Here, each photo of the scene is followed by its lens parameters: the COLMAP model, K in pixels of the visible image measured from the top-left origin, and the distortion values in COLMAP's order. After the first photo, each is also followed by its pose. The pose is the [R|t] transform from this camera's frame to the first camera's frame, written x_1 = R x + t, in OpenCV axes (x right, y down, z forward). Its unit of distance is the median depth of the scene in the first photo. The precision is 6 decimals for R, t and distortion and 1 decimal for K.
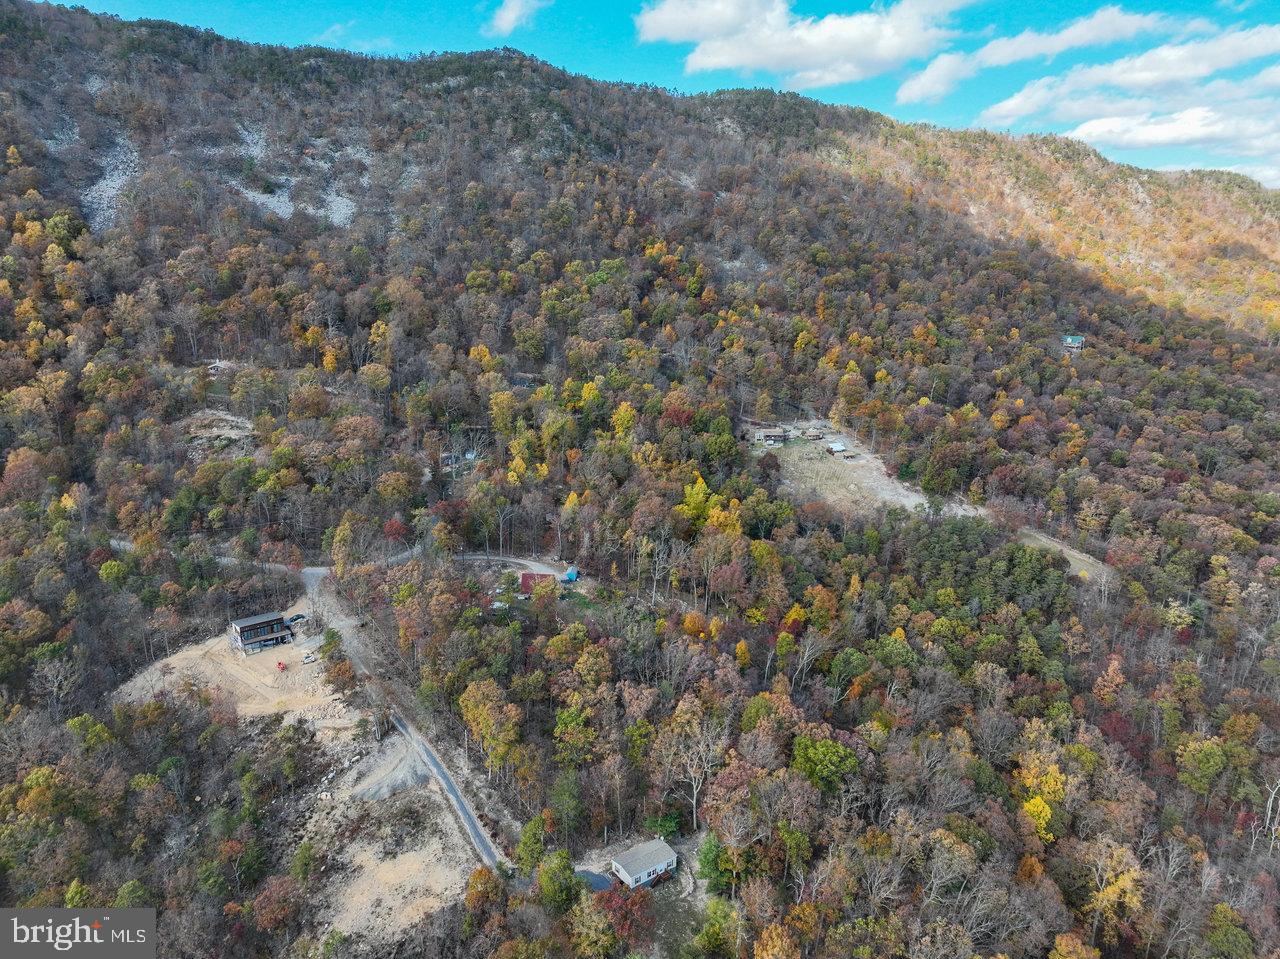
lens RADIAL K [[899.9, 0, 645.6], [0, 899.9, 477.2], [0, 0, 1]] dist [-0.002793, 0.018530]
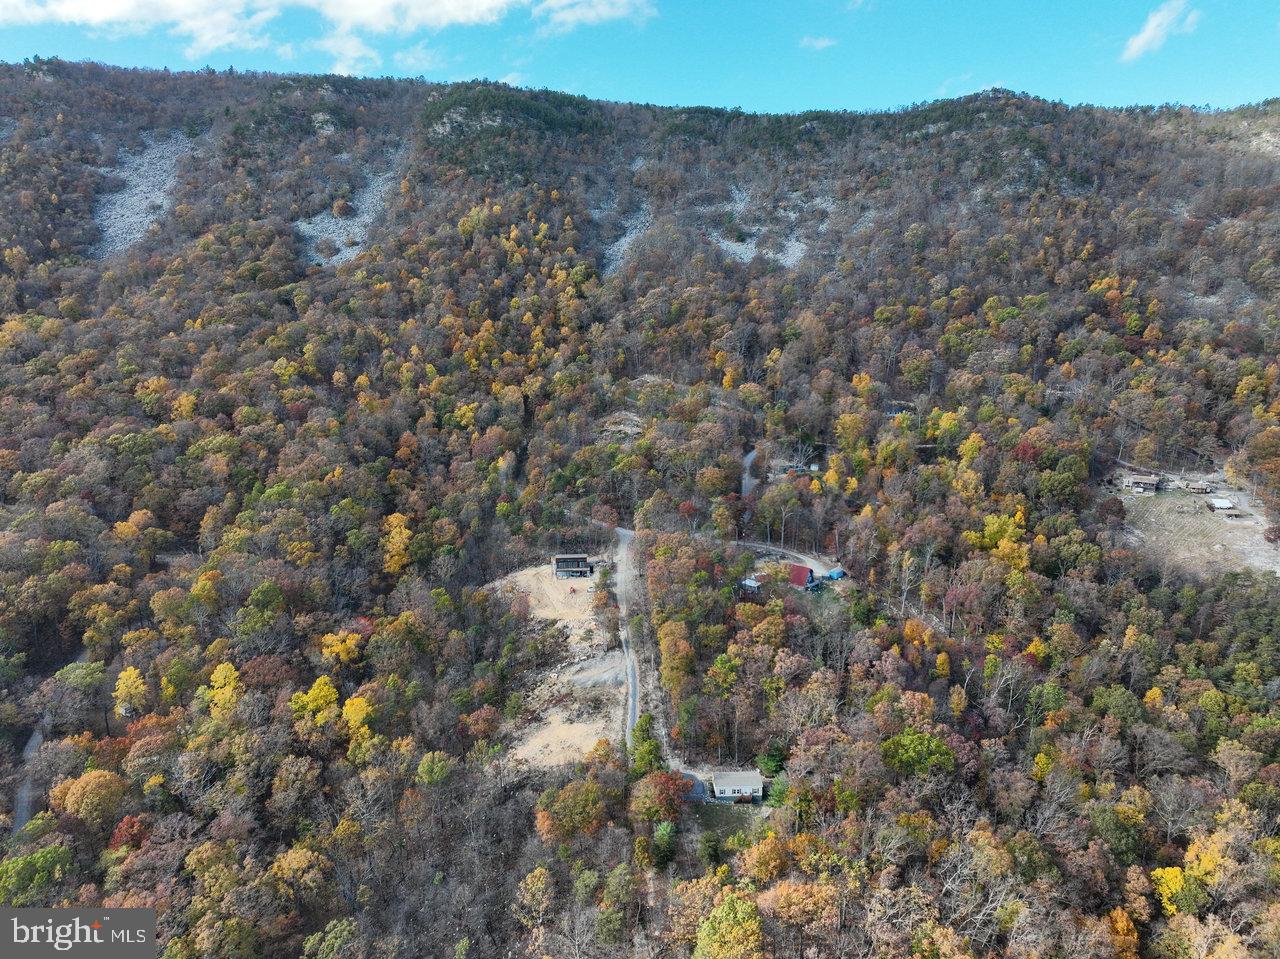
lens RADIAL K [[899.9, 0, 643.3], [0, 899.9, 479.2], [0, 0, 1]] dist [-0.002793, 0.018530]
pose [[0.826859, 0.107060, -0.552126, 0.188204], [-0.129071, 0.991635, -0.001013, 0.013917], [0.547399, 0.072101, 0.833760, -0.040079]]
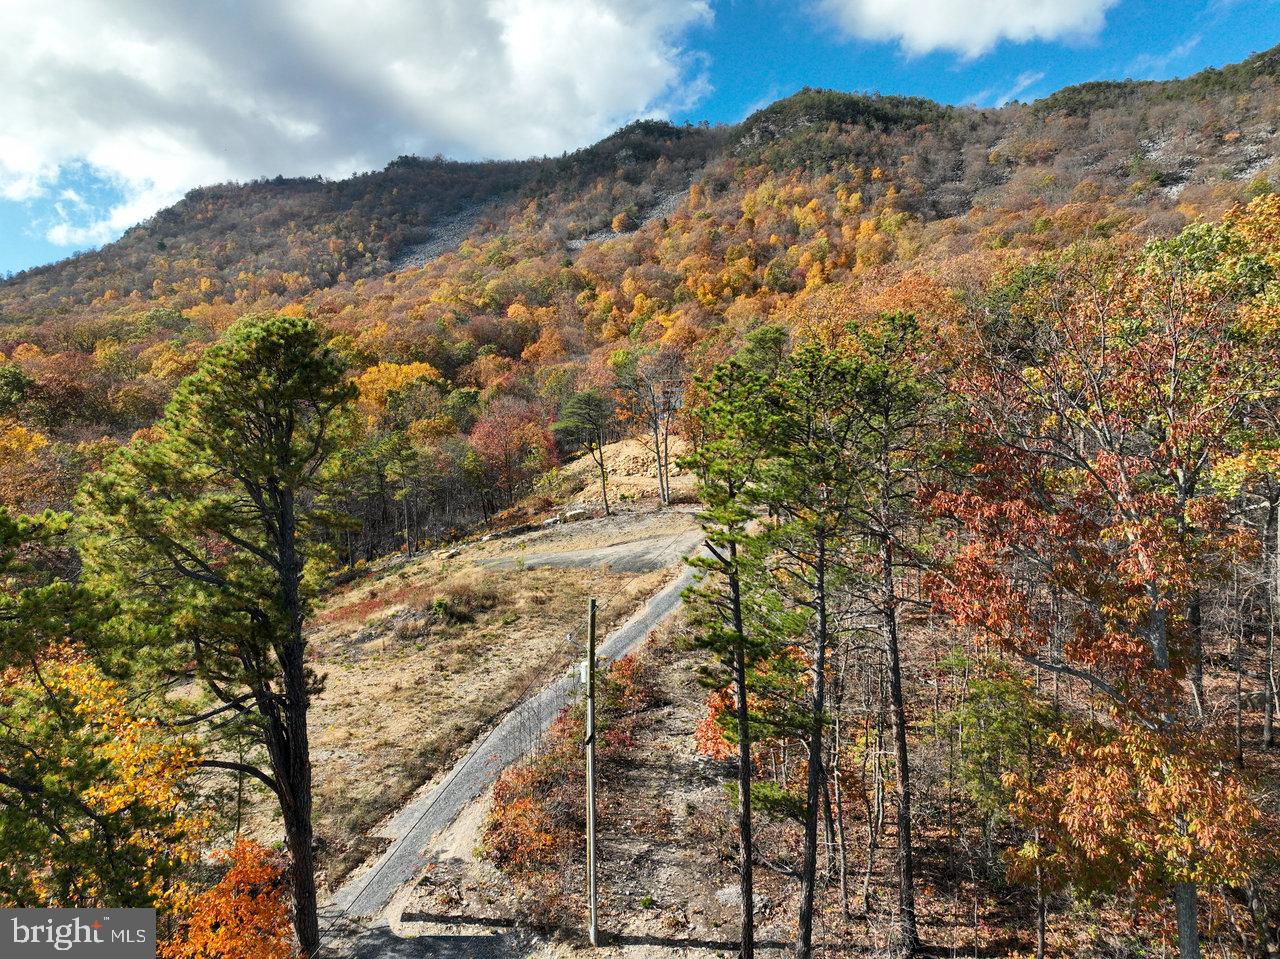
lens RADIAL K [[899.9, 0, 643.2], [0, 899.9, 478.3], [0, 0, 1]] dist [-0.002793, 0.018530]
pose [[0.537687, 0.002133, -0.843142, 0.001713], [-0.201309, 0.971400, -0.125921, 0.135225], [0.818760, 0.237438, 0.522738, 0.329885]]
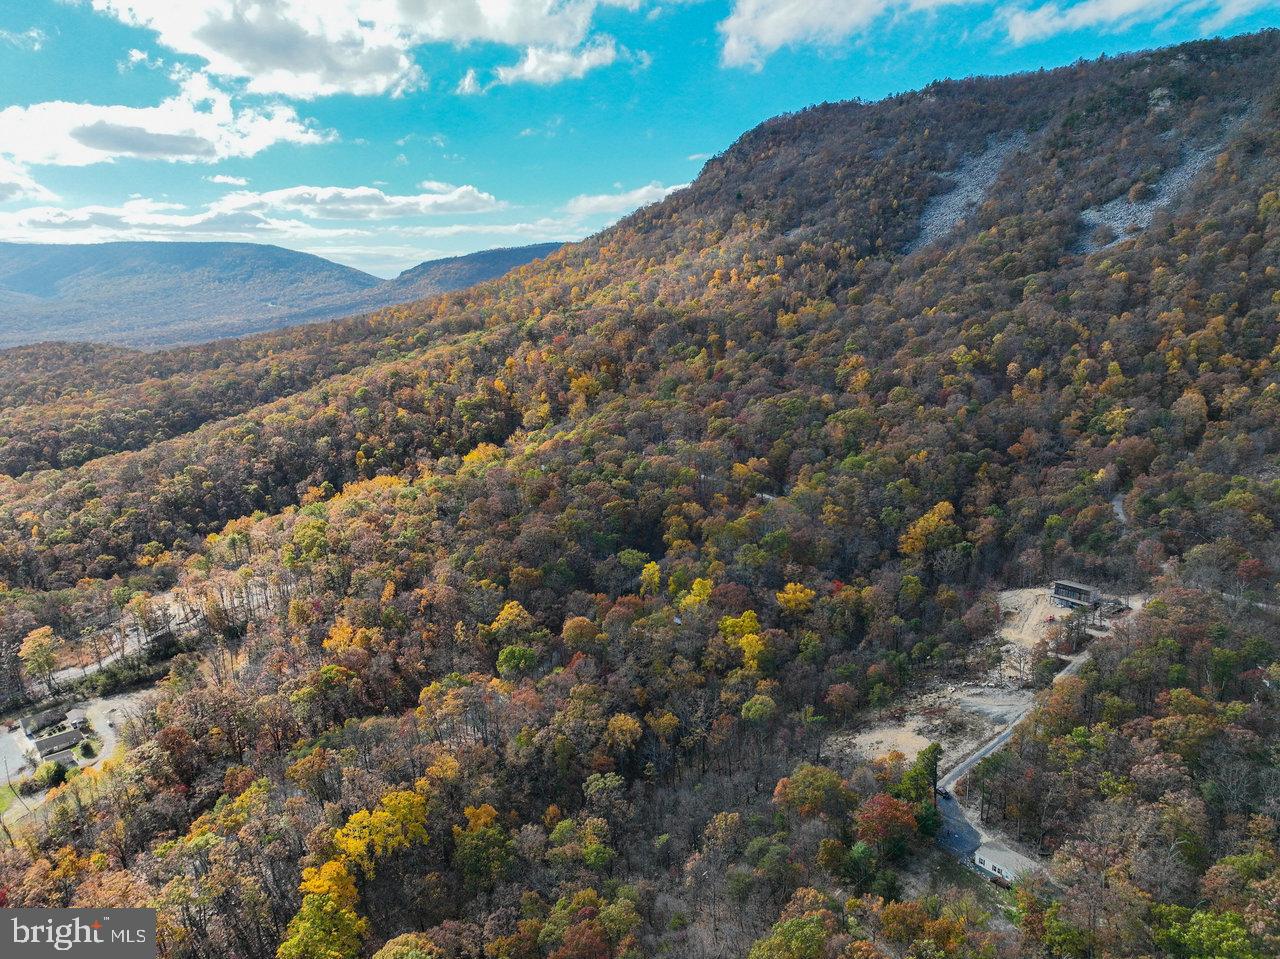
lens RADIAL K [[899.9, 0, 641.2], [0, 899.9, 476.6], [0, 0, 1]] dist [-0.002793, 0.018530]
pose [[0.023442, 0.204496, -0.978587, 0.327374], [-0.241793, 0.950955, 0.192929, -0.032755], [0.970045, 0.232092, 0.071738, 0.150473]]
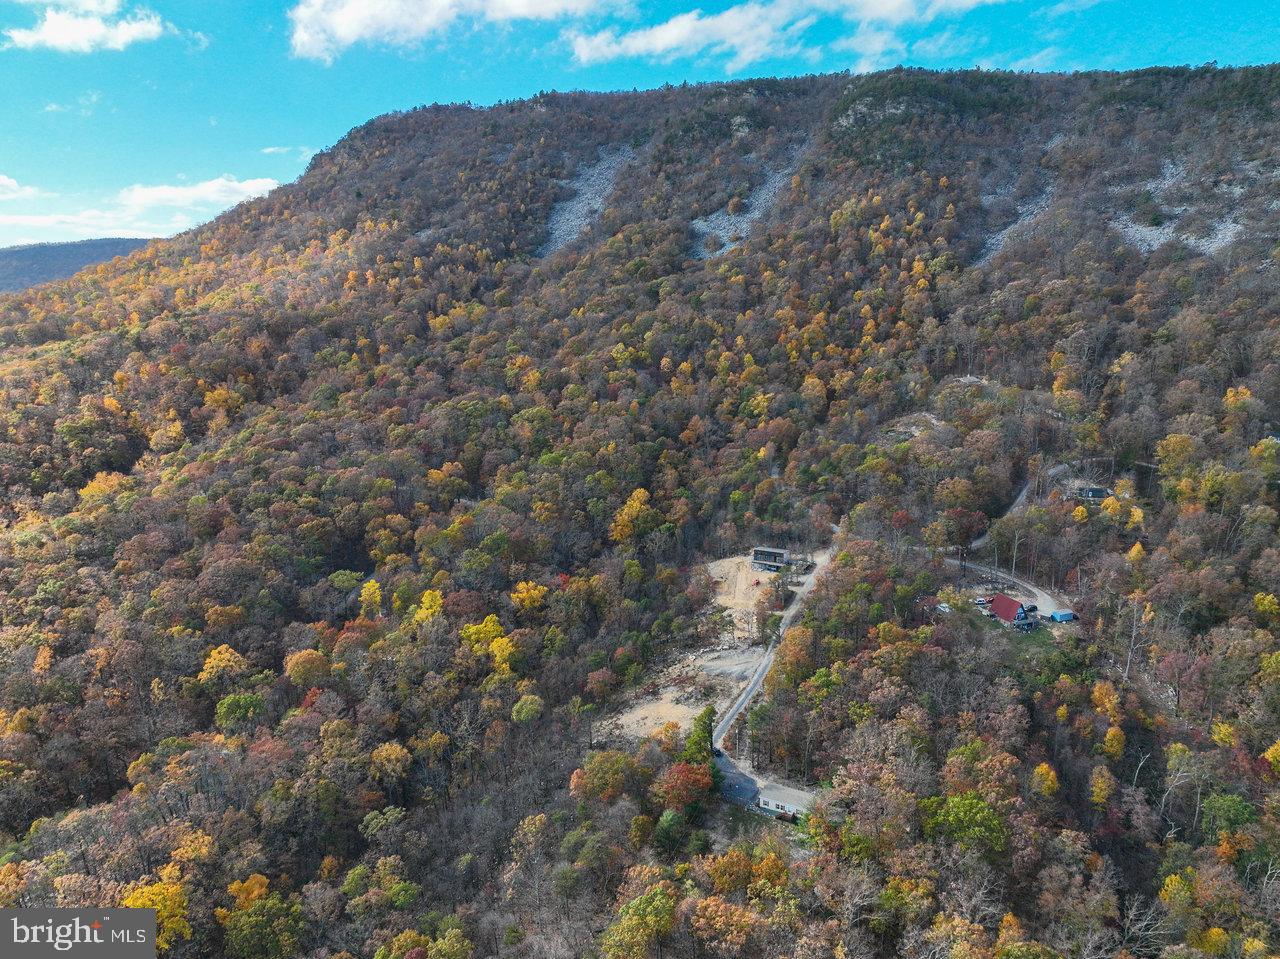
lens RADIAL K [[899.9, 0, 642.2], [0, 899.9, 478.8], [0, 0, 1]] dist [-0.002793, 0.018530]
pose [[0.435950, 0.183450, -0.881075, 0.312128], [-0.214796, 0.971921, 0.096085, -0.016565], [0.873962, 0.147363, 0.463113, 0.086336]]
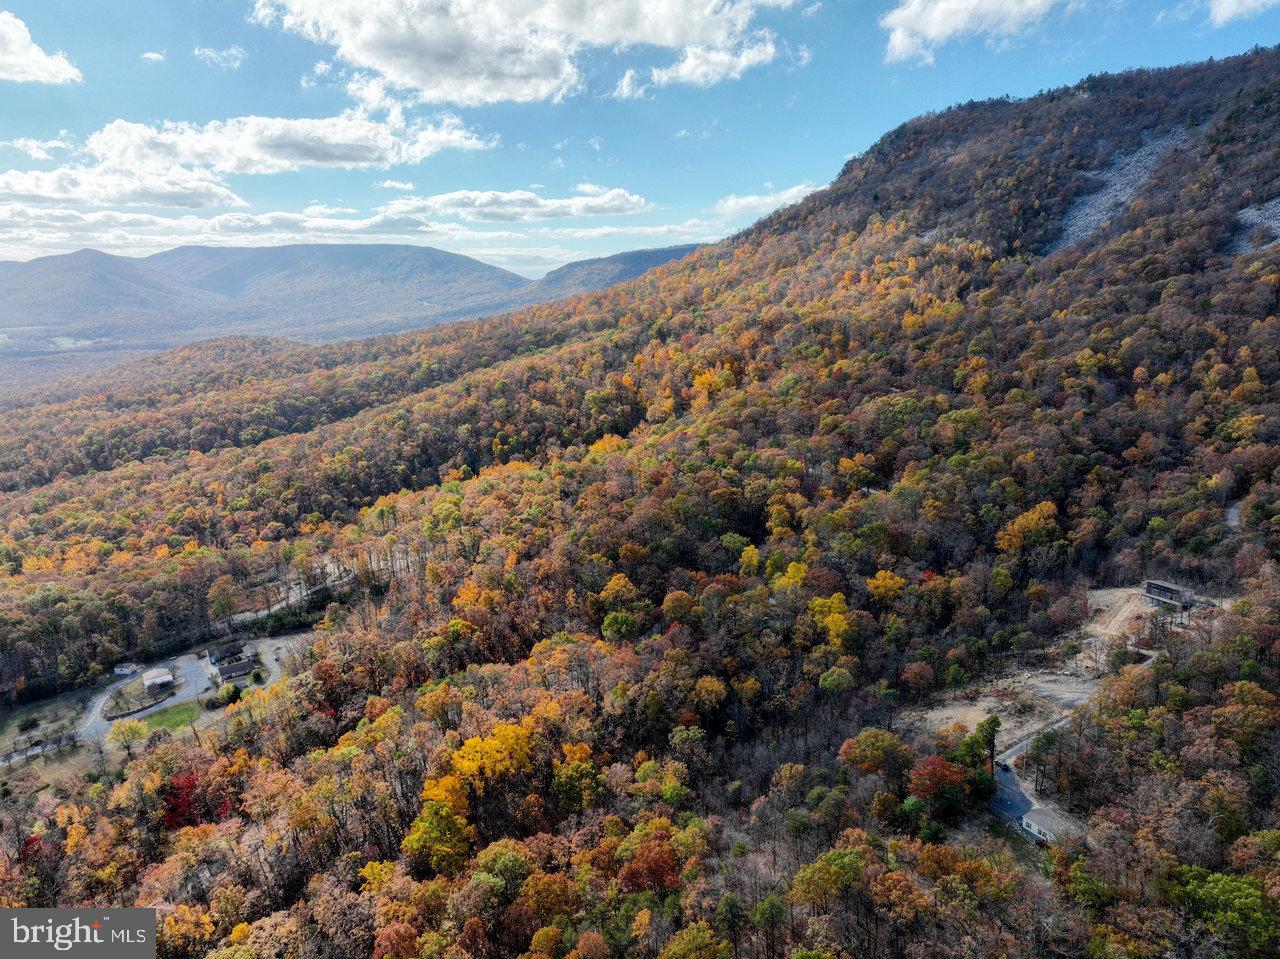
lens RADIAL K [[899.9, 0, 640.2], [0, 899.9, 474.8], [0, 0, 1]] dist [-0.002793, 0.018530]
pose [[-0.131556, 0.199600, -0.971006, 0.377737], [-0.244853, 0.942627, 0.226940, -0.038228], [0.960594, 0.267609, -0.075136, 0.174384]]
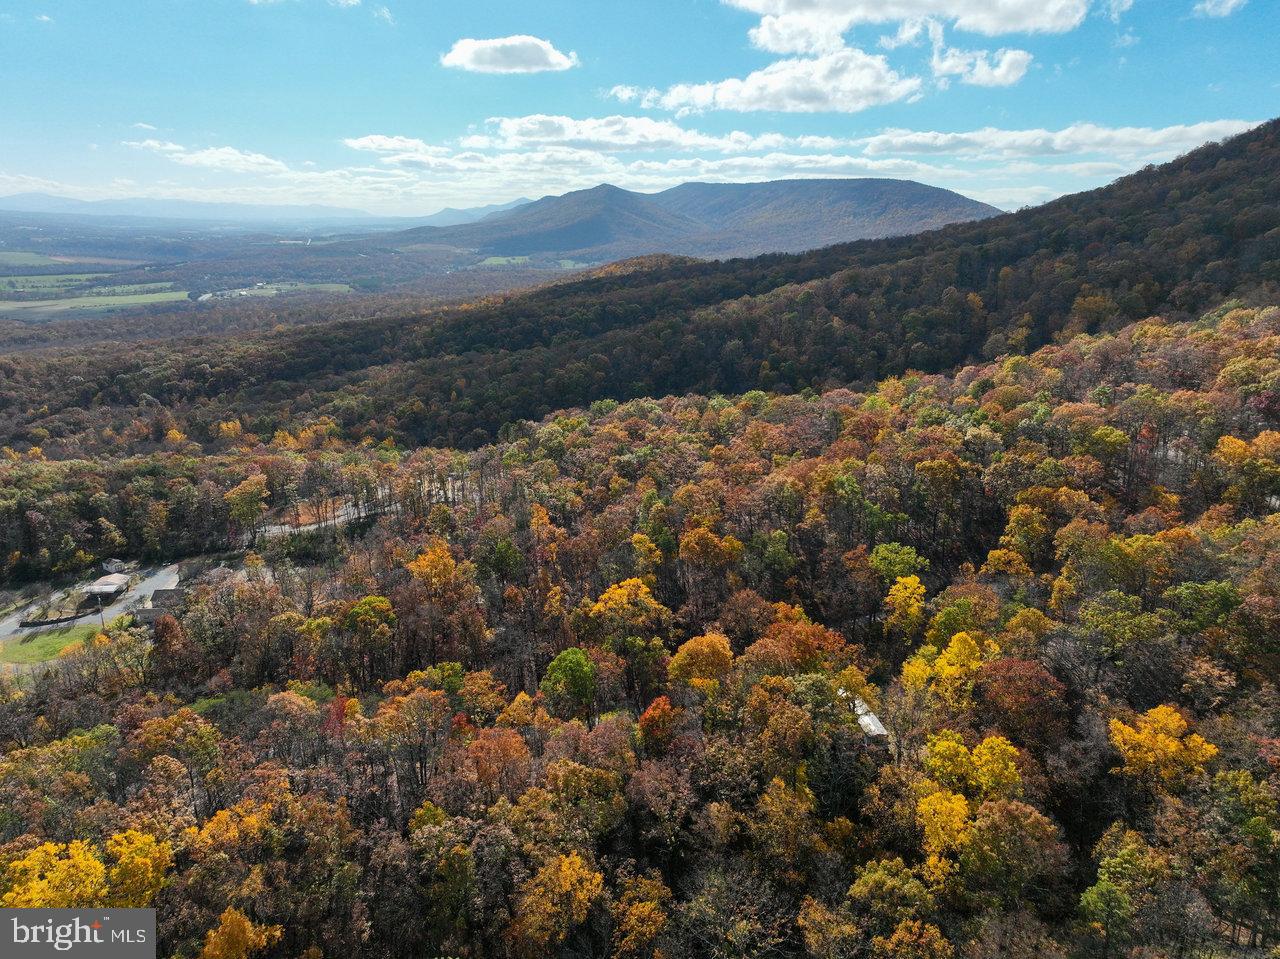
lens RADIAL K [[899.9, 0, 643.1], [0, 899.9, 481.2], [0, 0, 1]] dist [-0.002793, 0.018530]
pose [[-0.603273, 0.202922, -0.771288, 0.023126], [-0.222126, 0.886073, 0.406860, 0.000213], [0.765978, 0.416770, -0.489469, 0.294797]]
